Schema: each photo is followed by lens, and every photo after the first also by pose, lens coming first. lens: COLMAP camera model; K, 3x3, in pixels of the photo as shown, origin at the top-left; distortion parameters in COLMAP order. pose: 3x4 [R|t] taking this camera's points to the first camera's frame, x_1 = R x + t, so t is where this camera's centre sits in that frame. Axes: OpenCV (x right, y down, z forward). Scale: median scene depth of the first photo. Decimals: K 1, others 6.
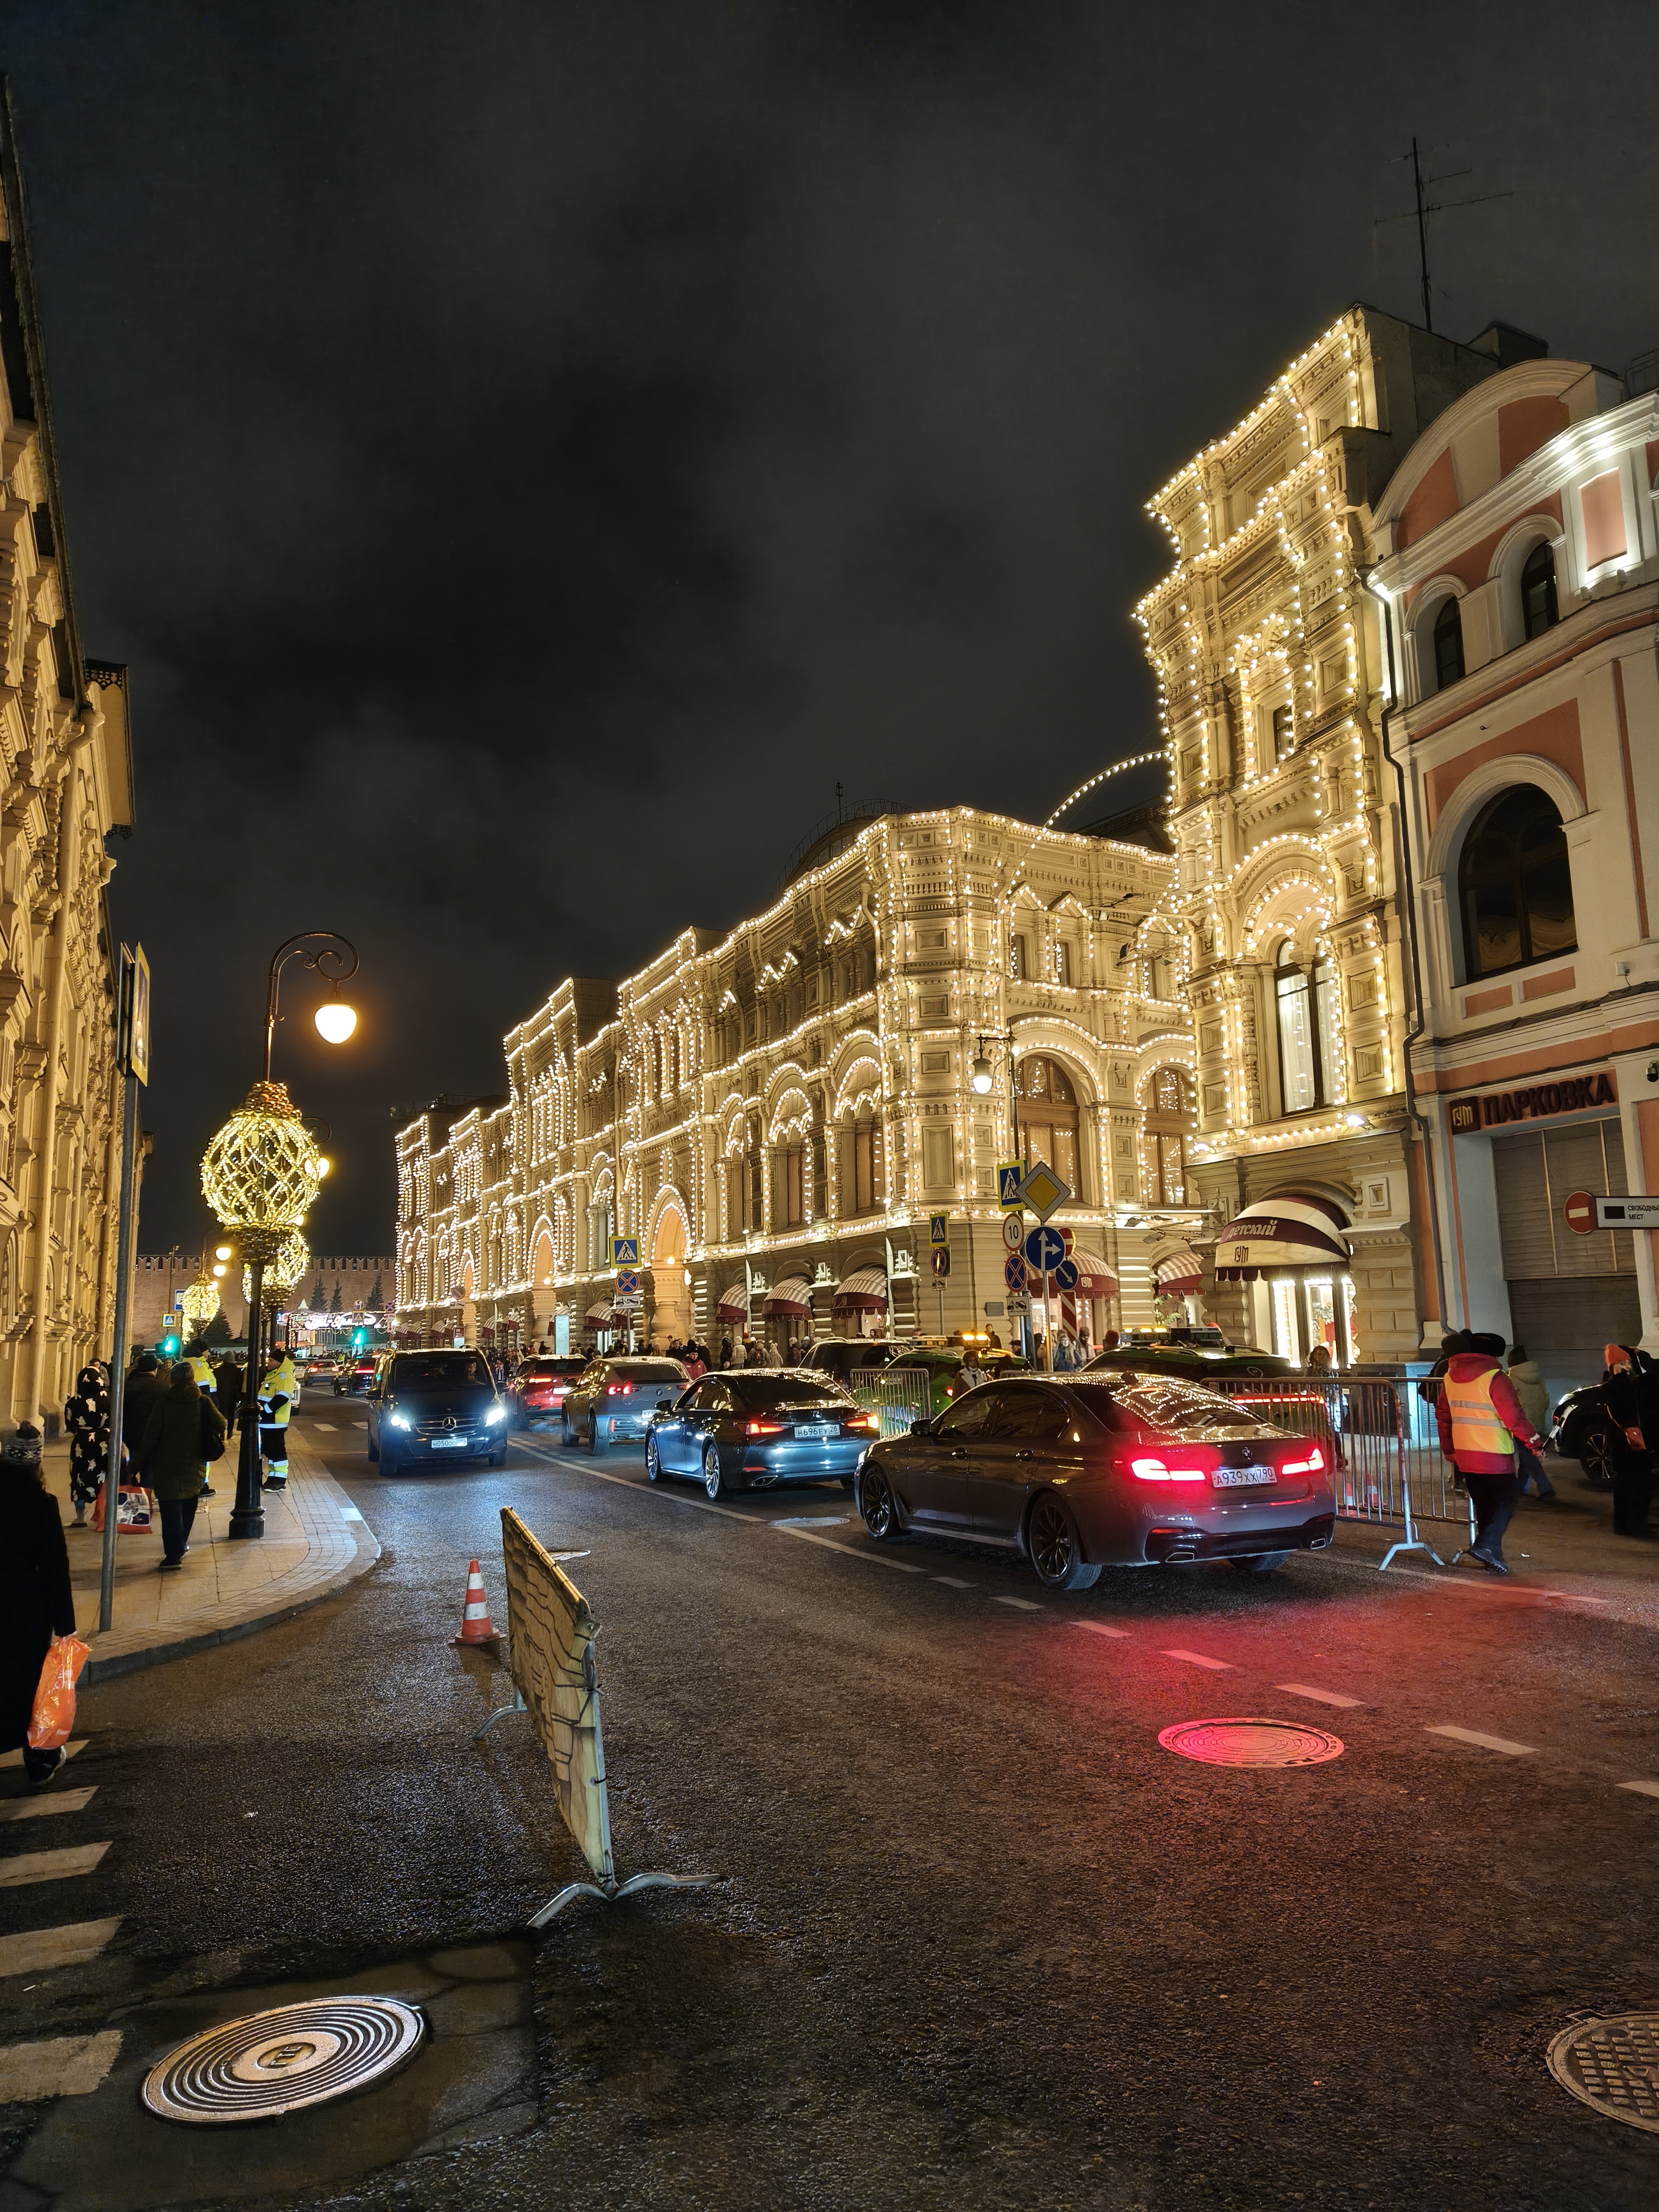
lens RADIAL K [[1534.6, 0, 846.2], [0, 1534.6, 1090.2], [0, 0, 1]] dist [0.028055, -0.011913]
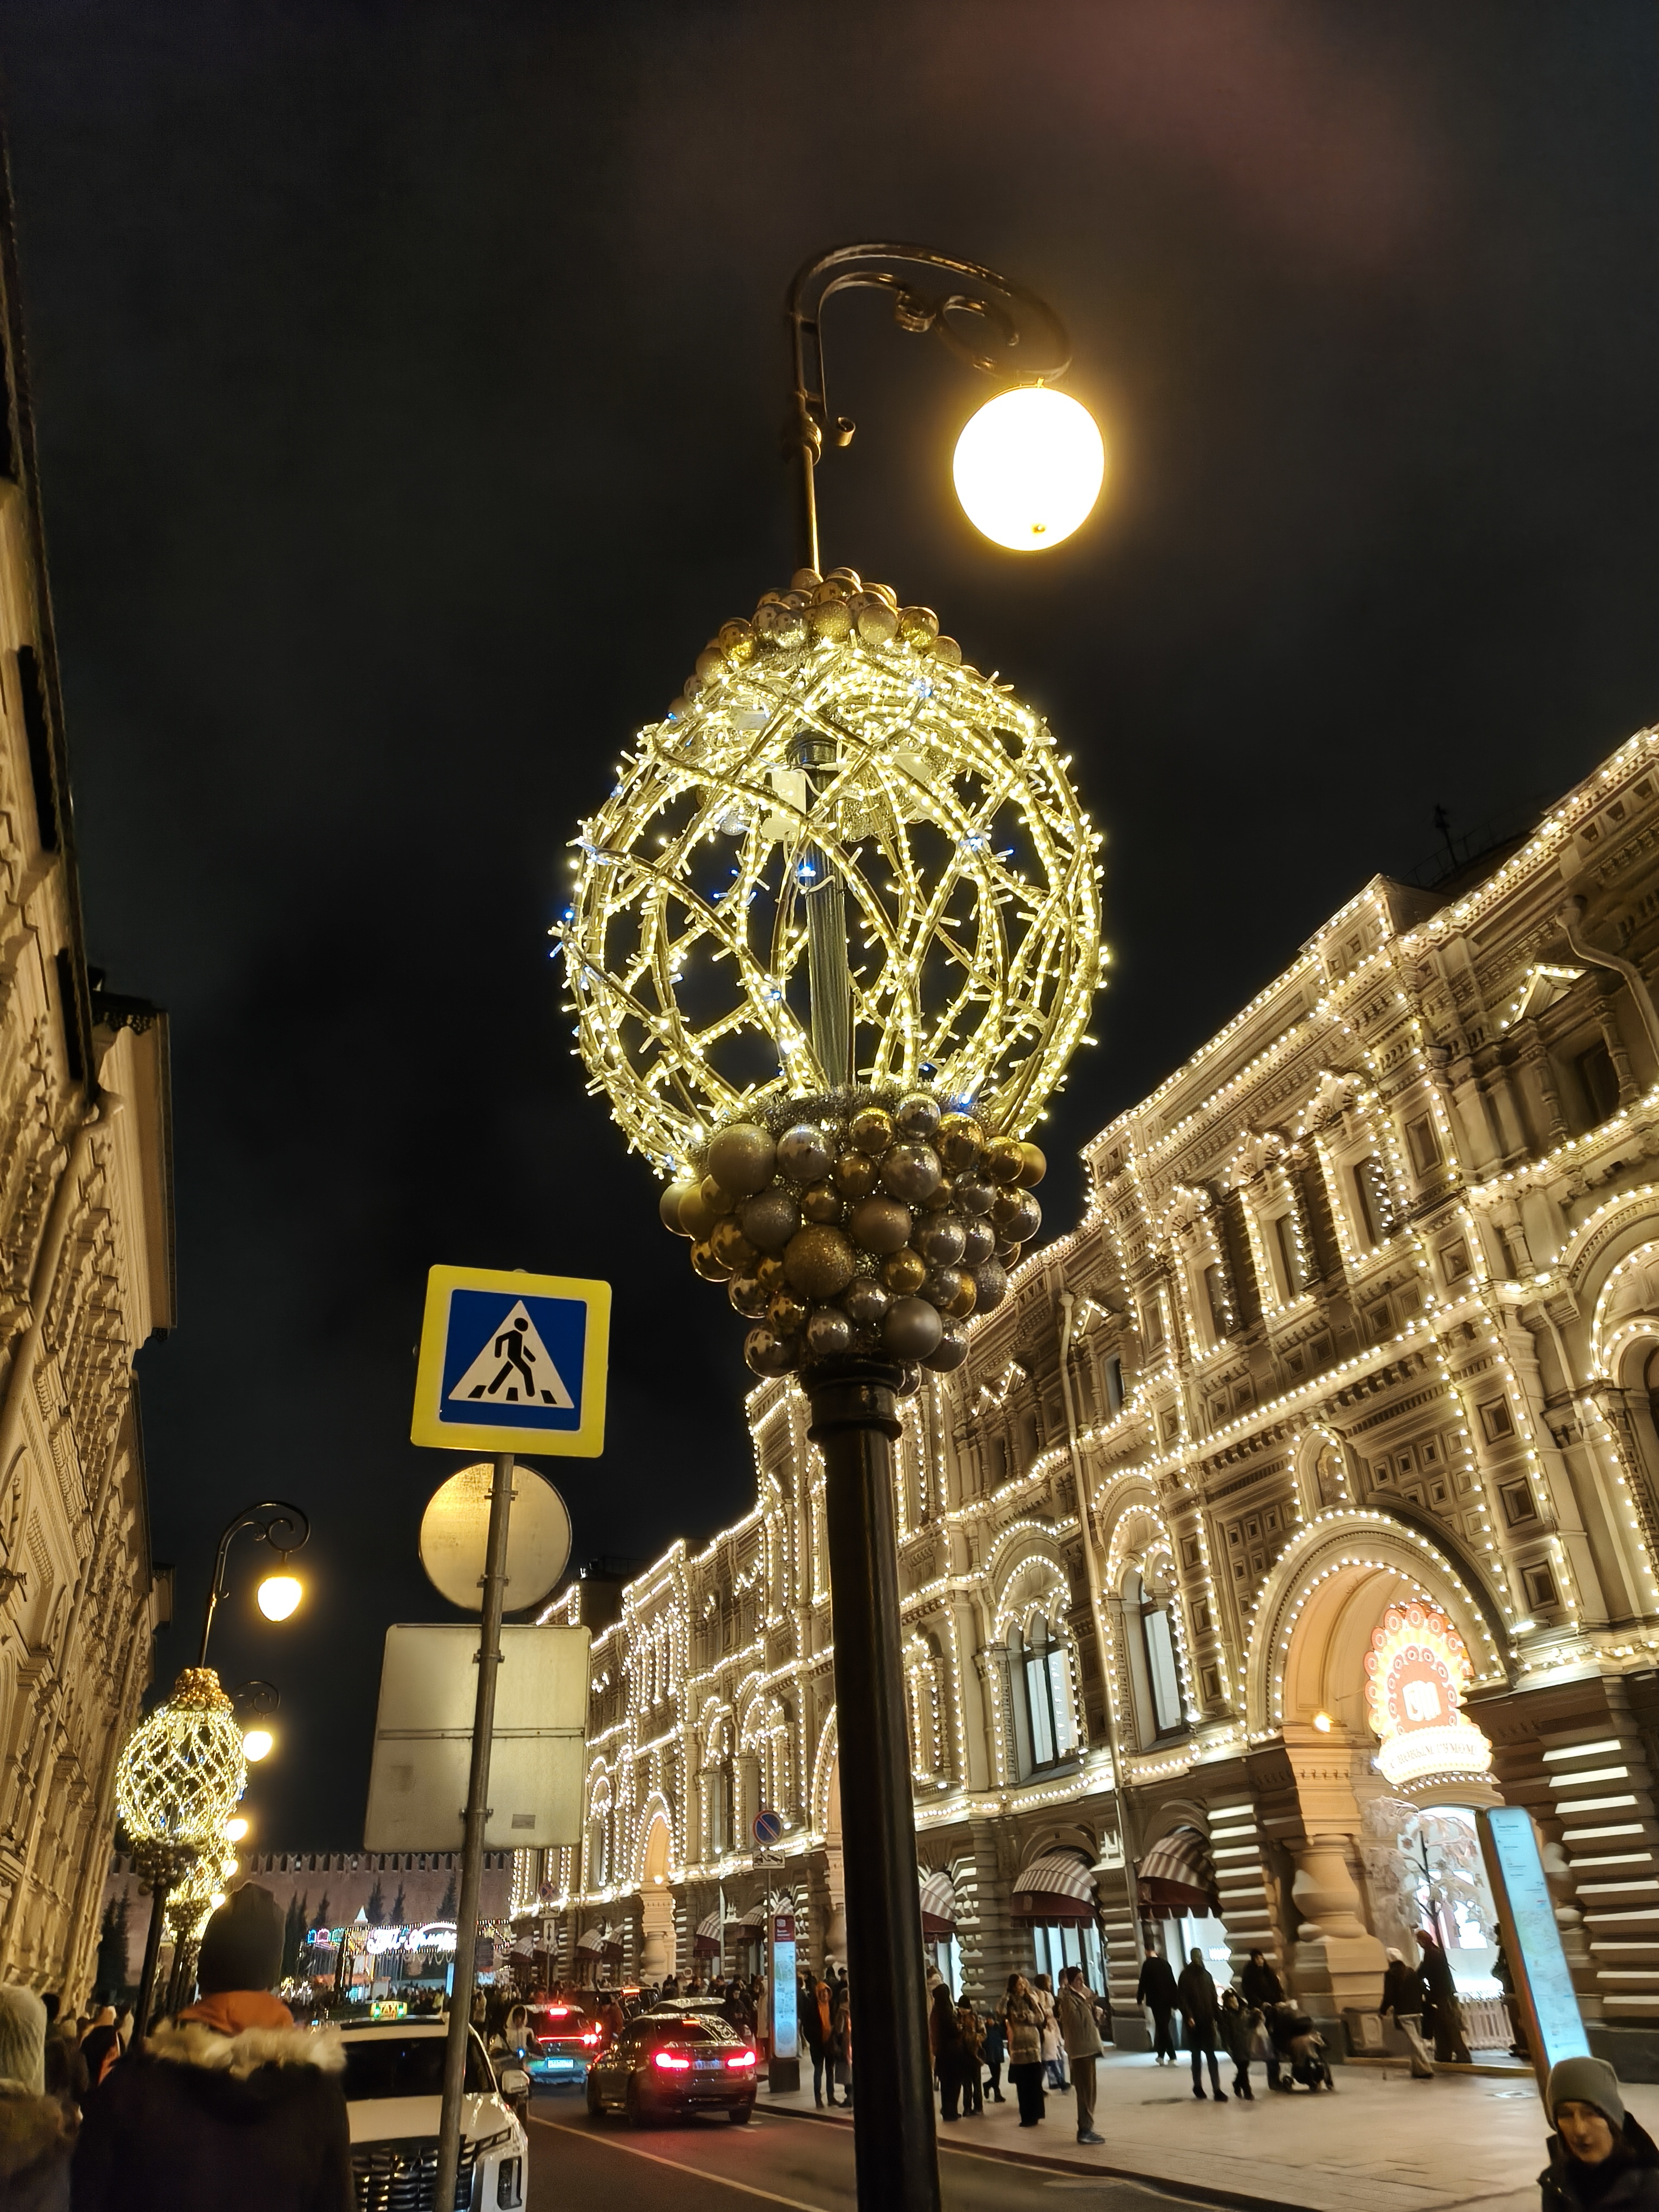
lens RADIAL K [[1534.6, 0, 844.3], [0, 1534.6, 1085.4], [0, 0, 1]] dist [0.028055, -0.011913]
pose [[0.998188, -0.042022, -0.043067, -0.137497], [0.024369, 0.936734, -0.349192, 0.058560], [0.055017, 0.347510, 0.936061, 0.346960]]
